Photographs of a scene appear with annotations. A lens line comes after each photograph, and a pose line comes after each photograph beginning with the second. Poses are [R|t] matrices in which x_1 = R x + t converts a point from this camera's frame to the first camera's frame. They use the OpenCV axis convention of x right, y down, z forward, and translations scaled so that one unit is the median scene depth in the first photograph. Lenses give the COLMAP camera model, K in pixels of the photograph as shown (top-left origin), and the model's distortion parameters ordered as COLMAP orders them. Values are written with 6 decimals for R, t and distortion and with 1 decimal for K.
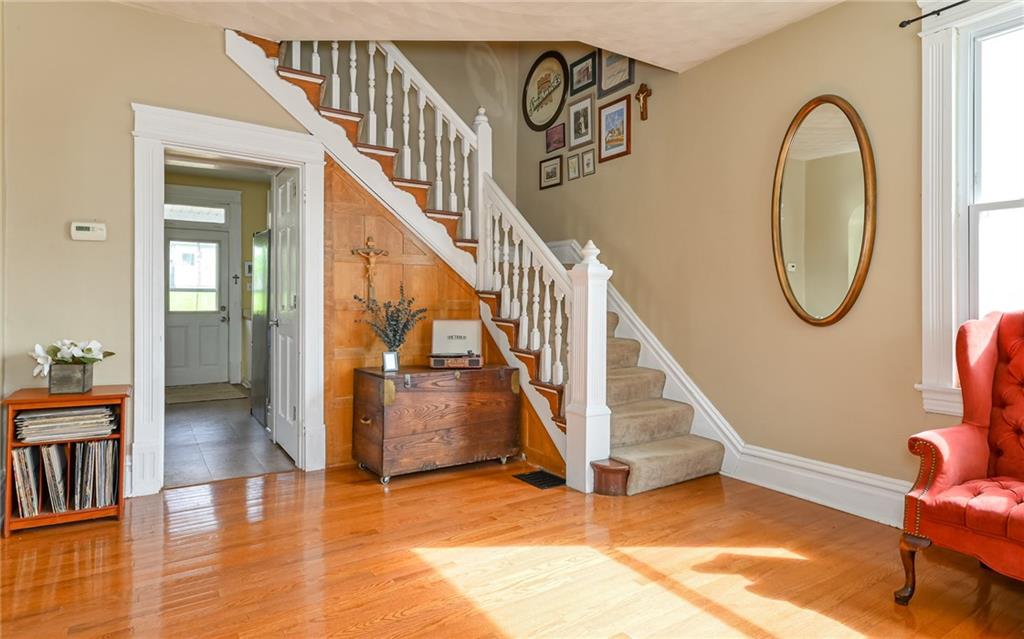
lens RADIAL K [[572.8, 0, 511.5], [0, 572.8, 305.7], [0, 0, 1]] dist [0.005260, 0.001102]
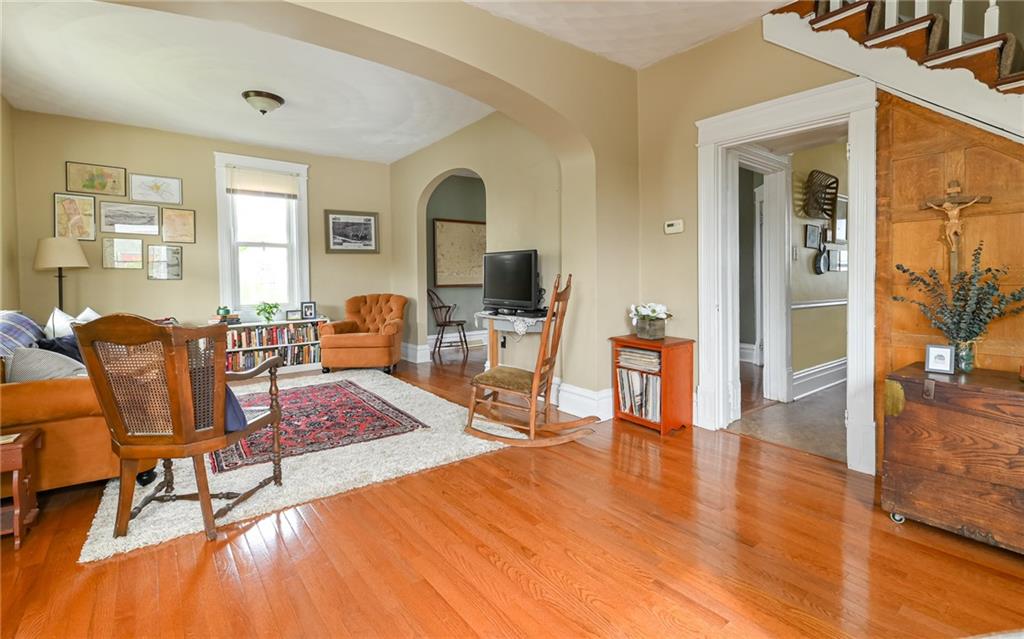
lens RADIAL K [[458.2, 0, 509.3], [0, 458.2, 295.4], [0, 0, 1]] dist [0.001845, 0.000361]
pose [[0.078030, 0.028597, -0.996541, 0.287356], [0.000424, 0.999587, 0.028717, 0.004519], [0.996951, -0.002663, 0.077986, 0.424263]]
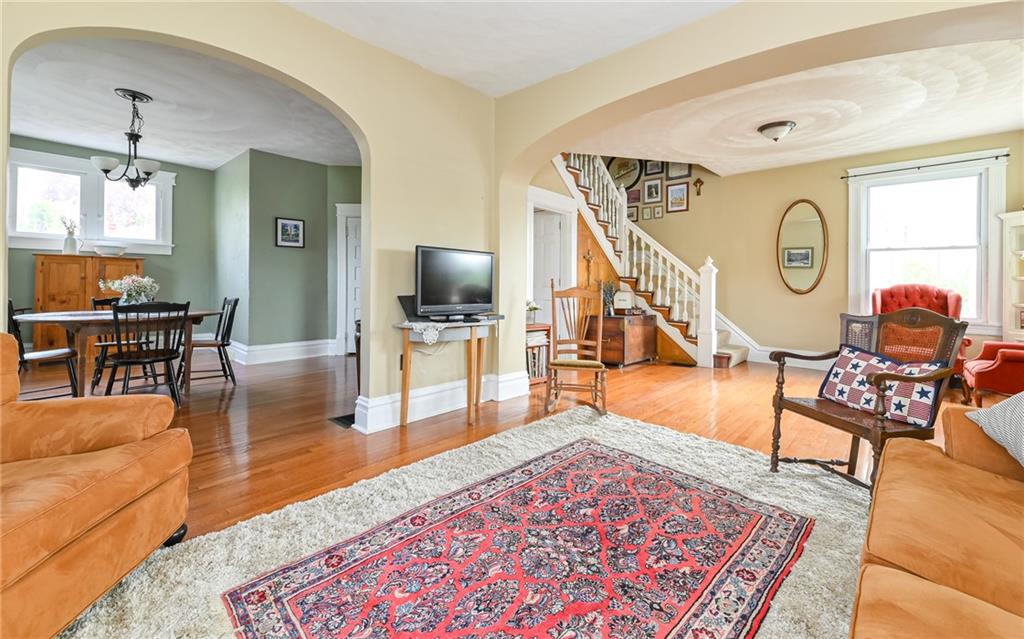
lens RADIAL K [[439.4, 0, 501.5], [0, 439.4, 285.2], [0, 0, 1]] dist [0.026441, 0.000282]
pose [[0.969781, 0.007810, 0.243854, -0.945581], [-0.008711, 0.999959, 0.002615, 0.002785], [-0.243823, -0.004660, 0.969808, -0.425897]]
